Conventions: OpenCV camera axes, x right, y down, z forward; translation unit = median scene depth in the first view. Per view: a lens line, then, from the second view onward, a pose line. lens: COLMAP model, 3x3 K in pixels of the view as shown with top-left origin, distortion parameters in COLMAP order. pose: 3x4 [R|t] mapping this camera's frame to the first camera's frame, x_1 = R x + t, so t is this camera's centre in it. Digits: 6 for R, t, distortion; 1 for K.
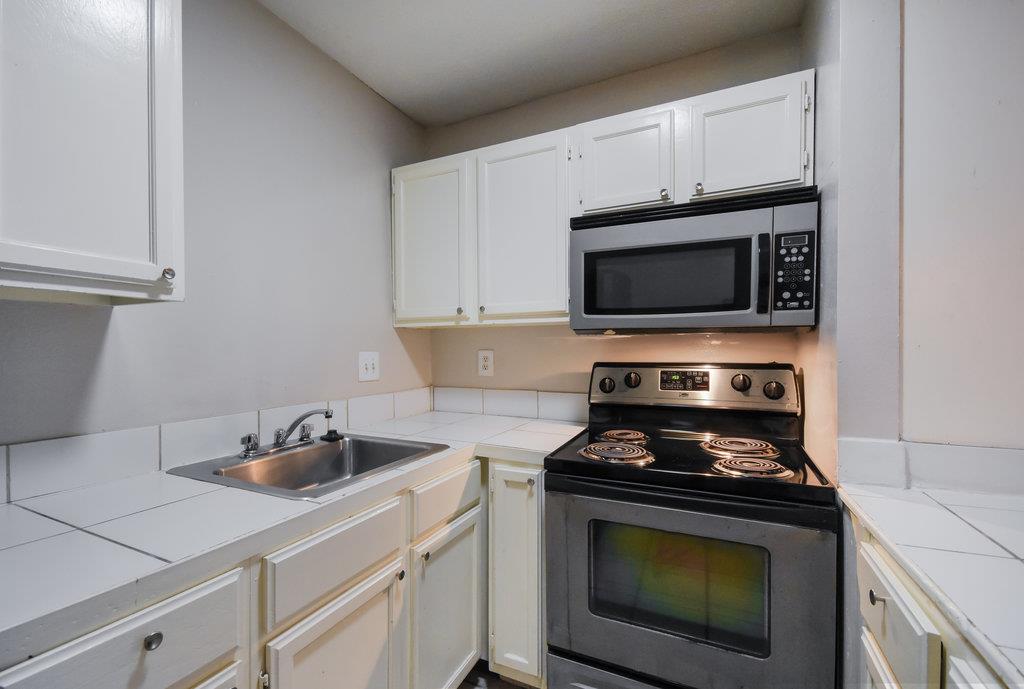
lens RADIAL K [[453.1, 0, 495.0], [0, 453.1, 346.6], [0, 0, 1]] dist [0.002604, 0.000249]
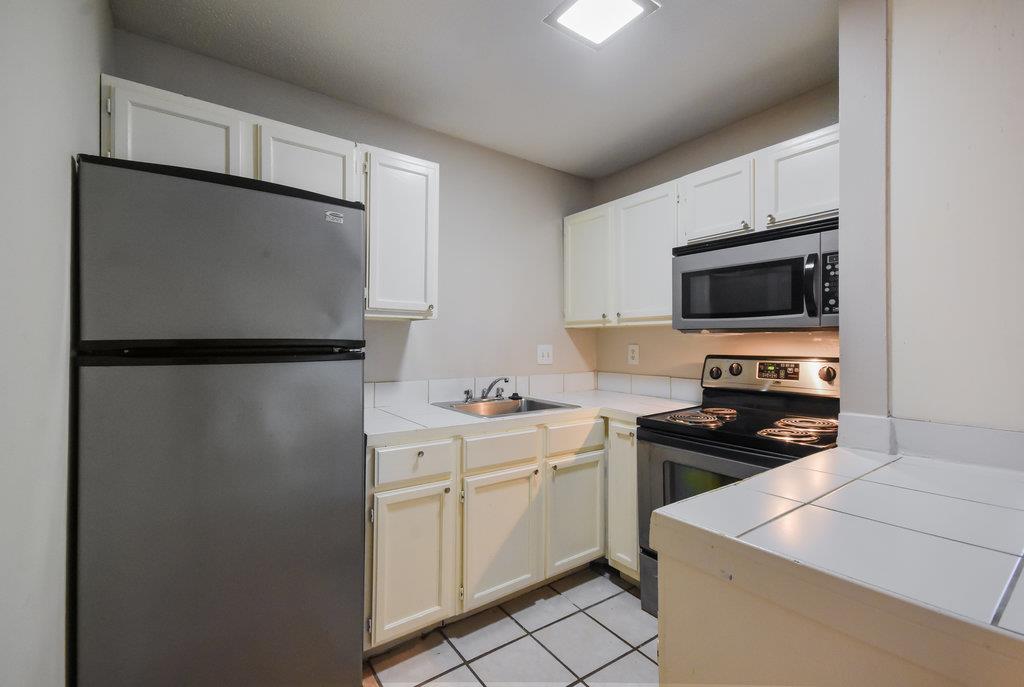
lens RADIAL K [[441.1, 0, 501.3], [0, 441.1, 313.1], [0, 0, 1]] dist [0.000396, -0.000005]
pose [[0.879674, -0.024918, -0.474924, 0.350602], [-0.005693, 0.998003, -0.062907, -0.000692], [0.475544, 0.058042, 0.877775, -0.419654]]
